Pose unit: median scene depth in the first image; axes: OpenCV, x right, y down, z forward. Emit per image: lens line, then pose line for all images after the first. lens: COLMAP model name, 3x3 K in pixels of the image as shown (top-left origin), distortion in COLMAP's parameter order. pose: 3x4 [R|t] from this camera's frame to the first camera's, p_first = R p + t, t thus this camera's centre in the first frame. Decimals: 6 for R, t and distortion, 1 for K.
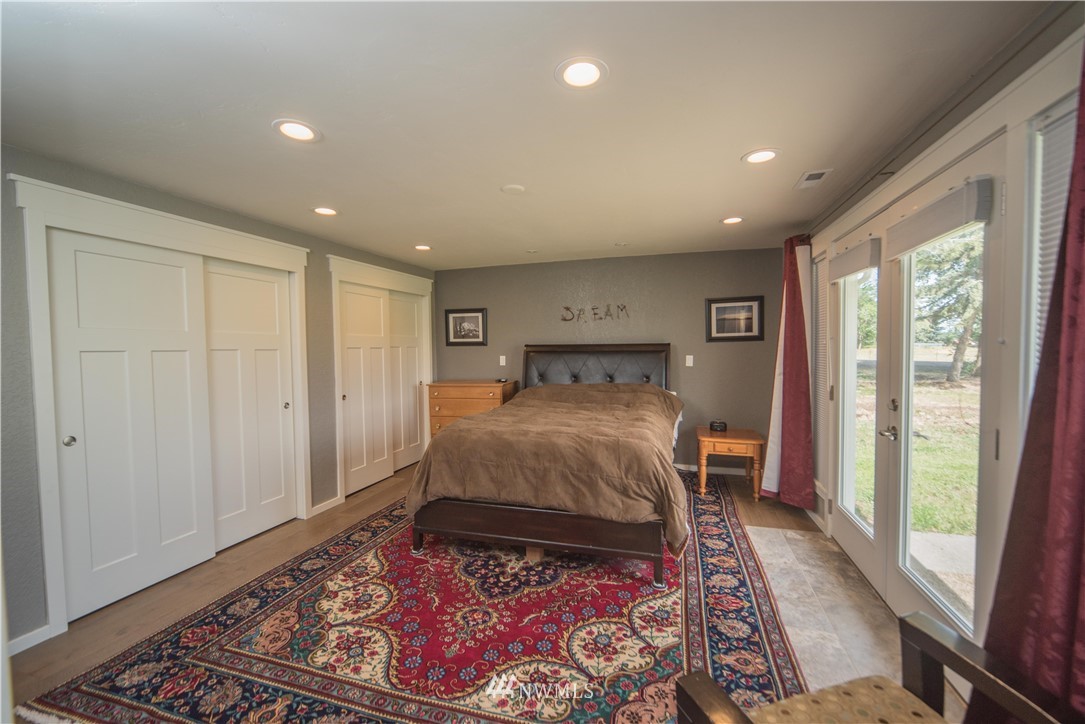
lens RADIAL K [[438.0, 0, 544.7], [0, 438.0, 361.2], [0, 0, 1]] dist [-0.015346, -0.000193]
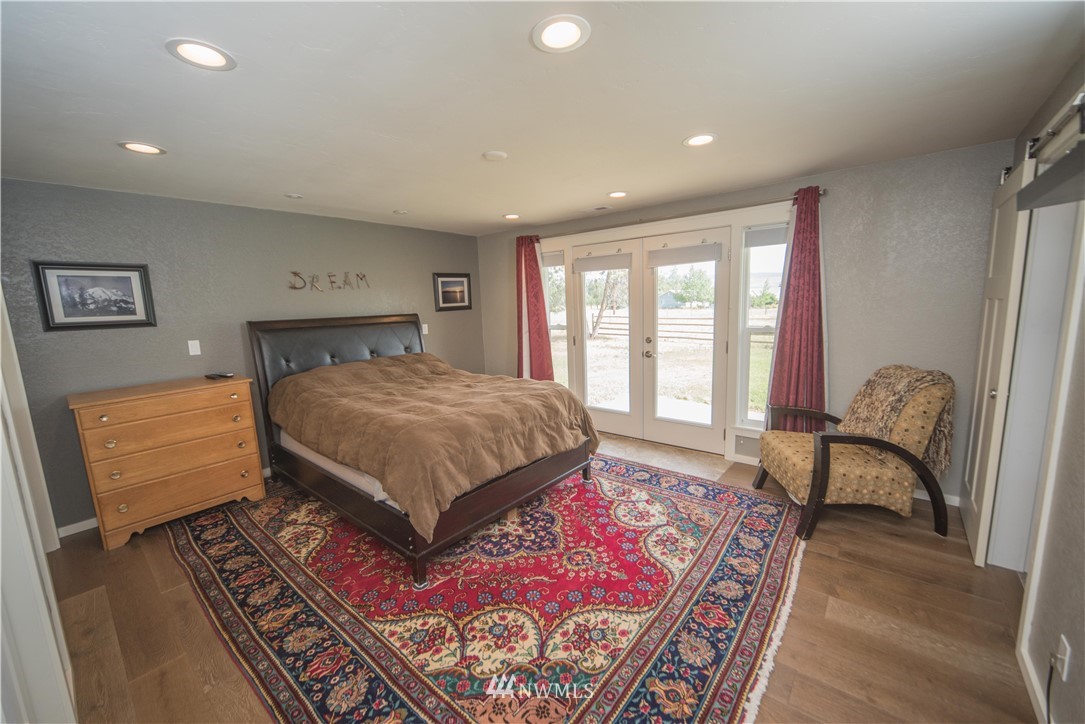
lens RADIAL K [[426.6, 0, 540.3], [0, 426.6, 363.5], [0, 0, 1]] dist [-0.012220, -0.000059]
pose [[0.387380, -0.134548, 0.912049, -1.008174], [0.056847, 0.990897, 0.122035, -0.054405], [-0.920166, 0.004574, 0.391502, 0.576818]]
